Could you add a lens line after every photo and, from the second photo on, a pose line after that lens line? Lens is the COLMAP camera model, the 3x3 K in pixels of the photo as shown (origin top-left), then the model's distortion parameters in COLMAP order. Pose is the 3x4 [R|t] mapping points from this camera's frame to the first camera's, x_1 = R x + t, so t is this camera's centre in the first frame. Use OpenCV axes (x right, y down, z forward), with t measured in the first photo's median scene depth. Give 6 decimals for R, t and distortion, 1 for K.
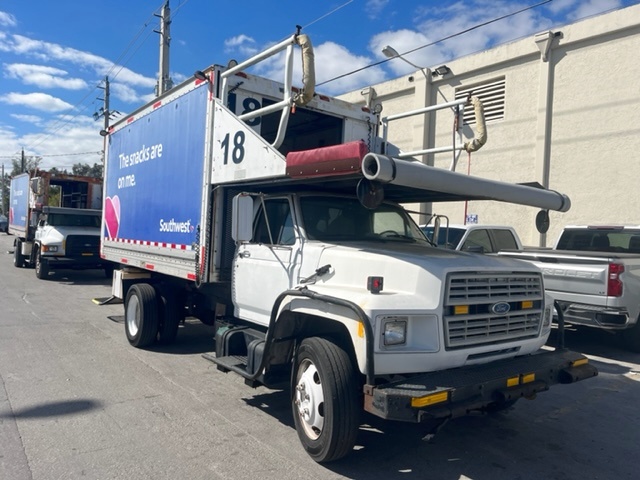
lens RADIAL K [[486.9, 0, 321.3], [0, 486.9, 241.5], [0, 0, 1]] dist [0.002632, -0.006188]
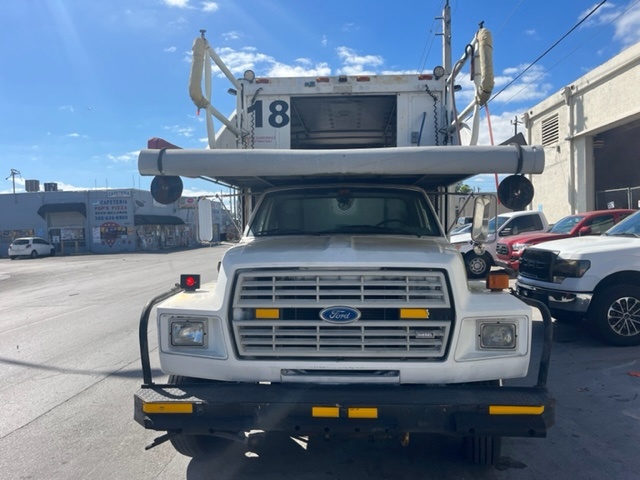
lens RADIAL K [[486.9, 0, 321.3], [0, 486.9, 241.5], [0, 0, 1]] dist [0.002632, -0.006188]
pose [[0.756425, -0.043038, -0.652663, 0.866213], [0.046088, 0.998860, -0.012452, 0.029885], [0.652455, -0.020661, 0.757546, 0.408875]]
